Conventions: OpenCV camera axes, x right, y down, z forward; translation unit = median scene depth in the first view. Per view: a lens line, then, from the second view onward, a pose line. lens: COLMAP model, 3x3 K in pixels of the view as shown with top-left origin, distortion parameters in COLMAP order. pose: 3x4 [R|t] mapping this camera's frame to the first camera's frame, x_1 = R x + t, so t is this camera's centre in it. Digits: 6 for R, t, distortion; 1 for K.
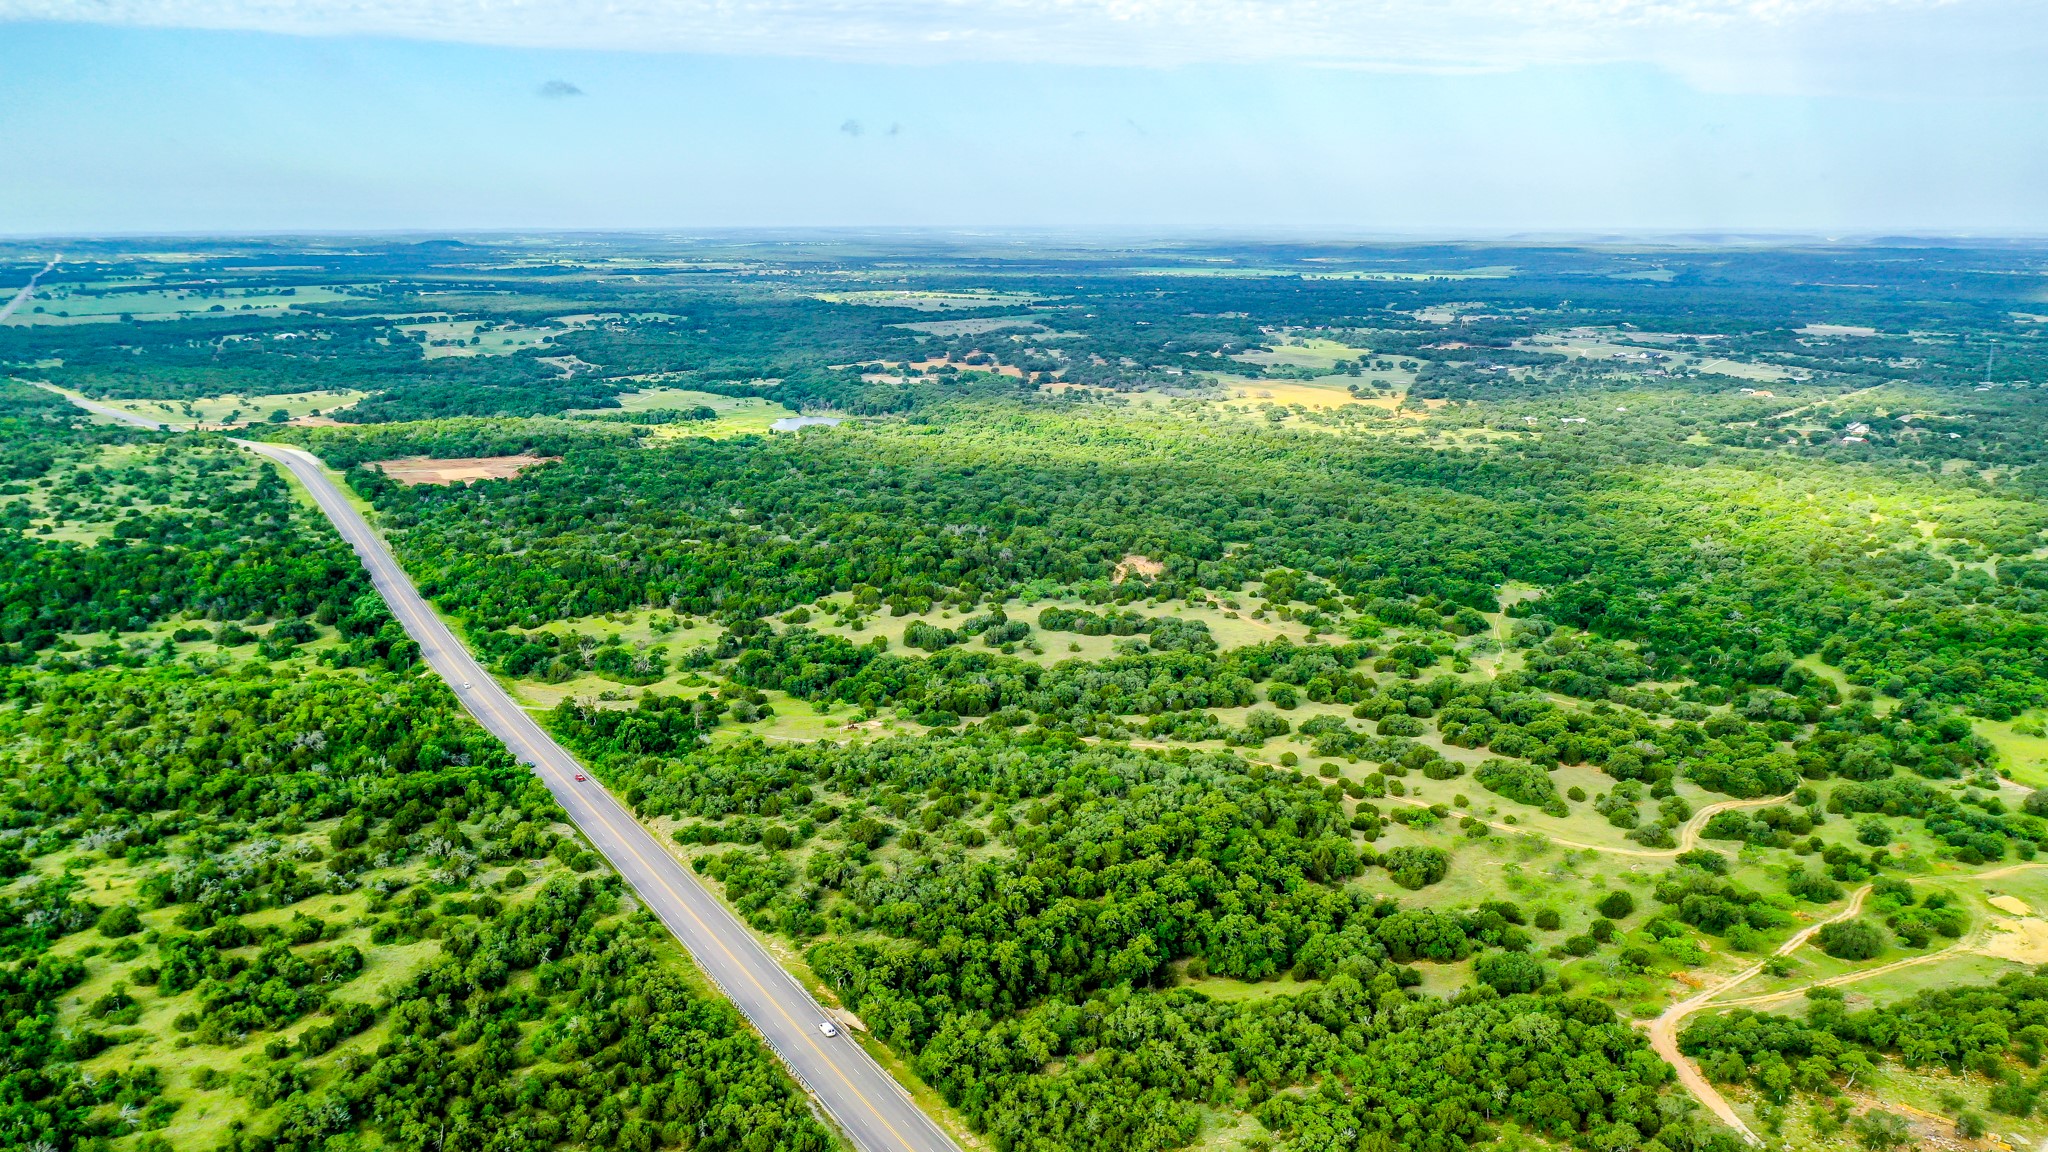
lens RADIAL K [[1627.9, 0, 1020.4], [0, 1627.9, 579.6], [0, 0, 1]] dist [-0.017004, -0.001721]
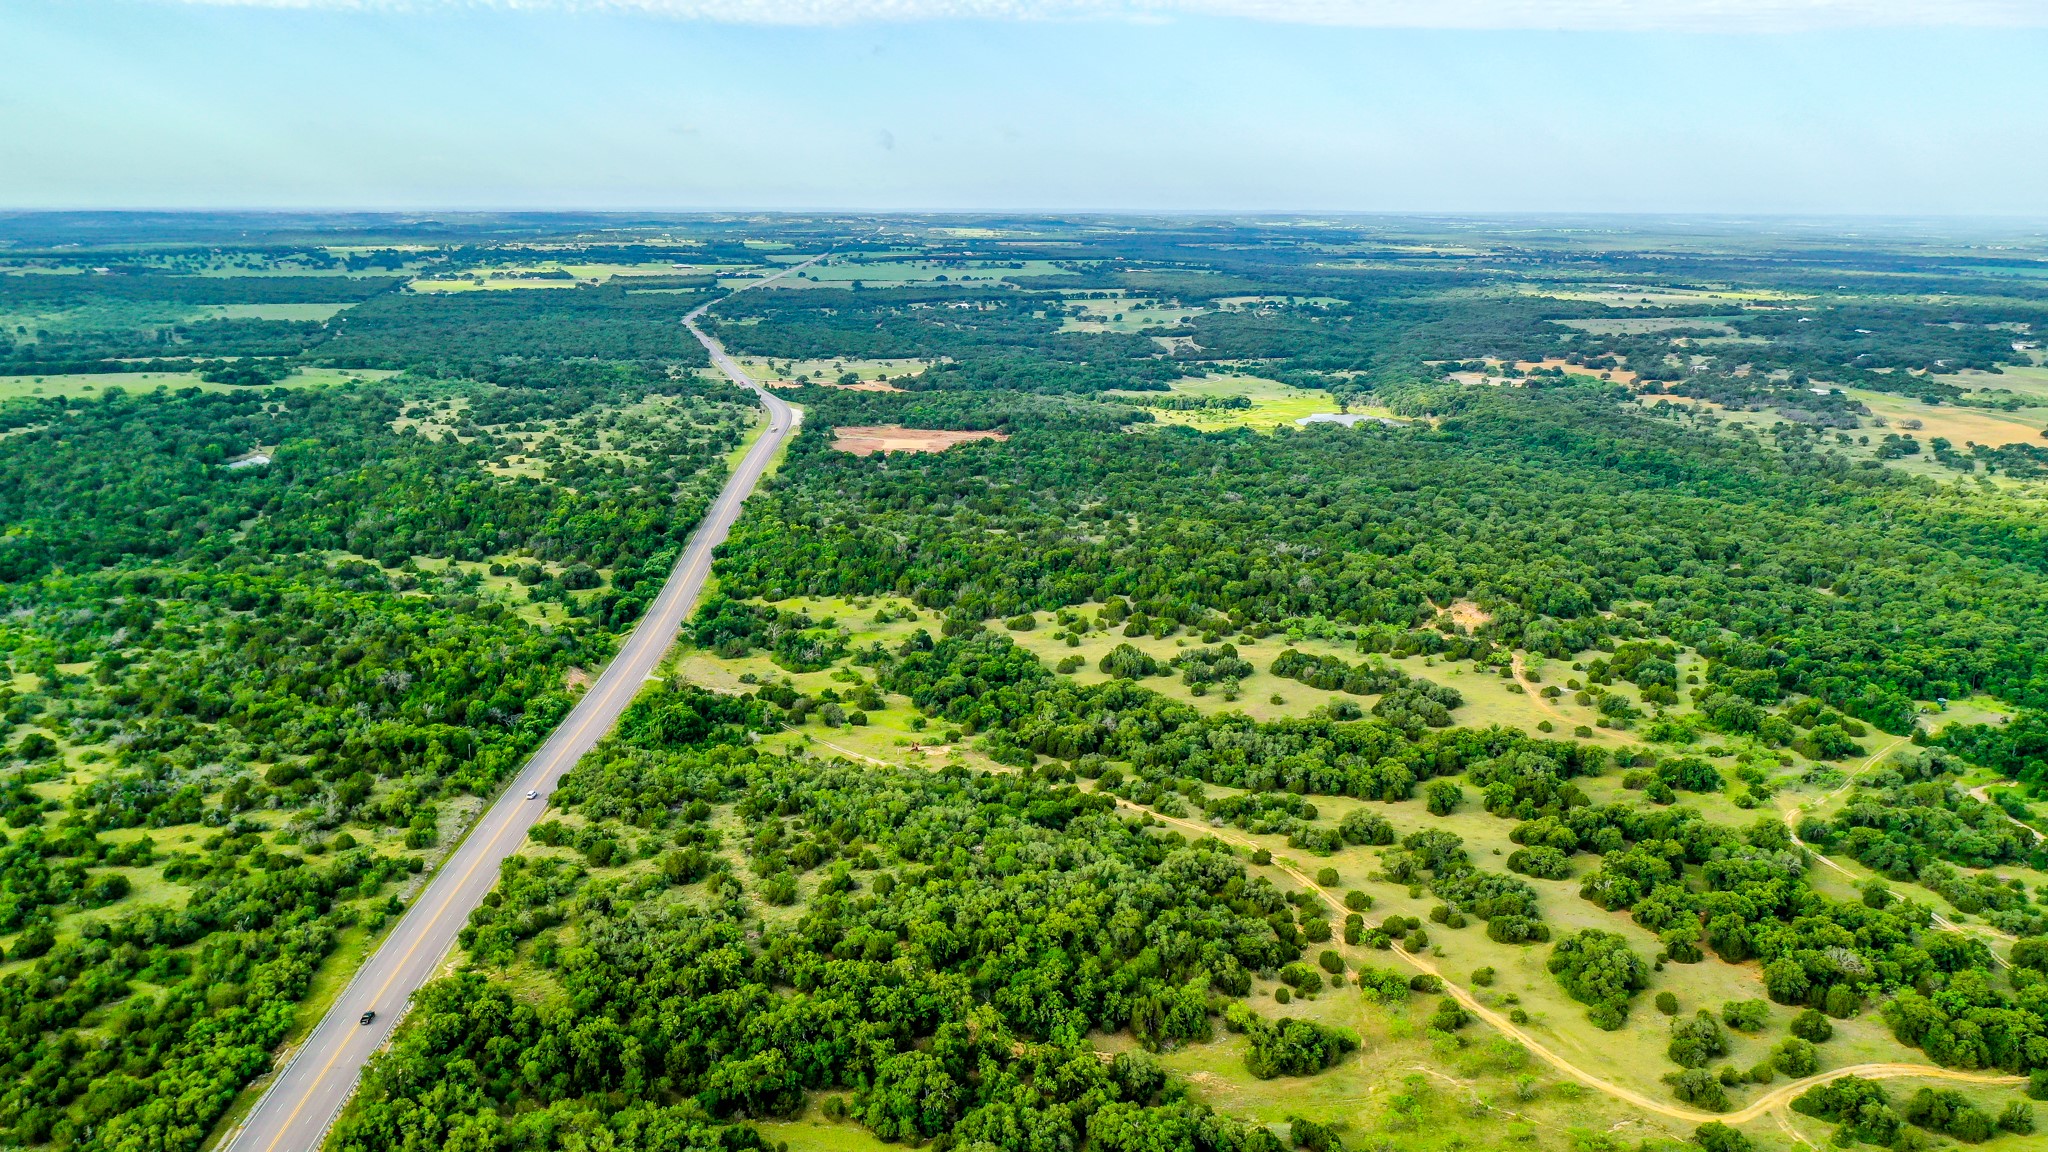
lens RADIAL K [[1627.9, 0, 1022.2], [0, 1627.9, 577.0], [0, 0, 1]] dist [-0.017004, -0.001721]
pose [[0.882067, 0.113601, -0.457223, 0.119750], [-0.109993, 0.993330, 0.034605, -0.014912], [0.458105, 0.019767, 0.888678, 0.066924]]
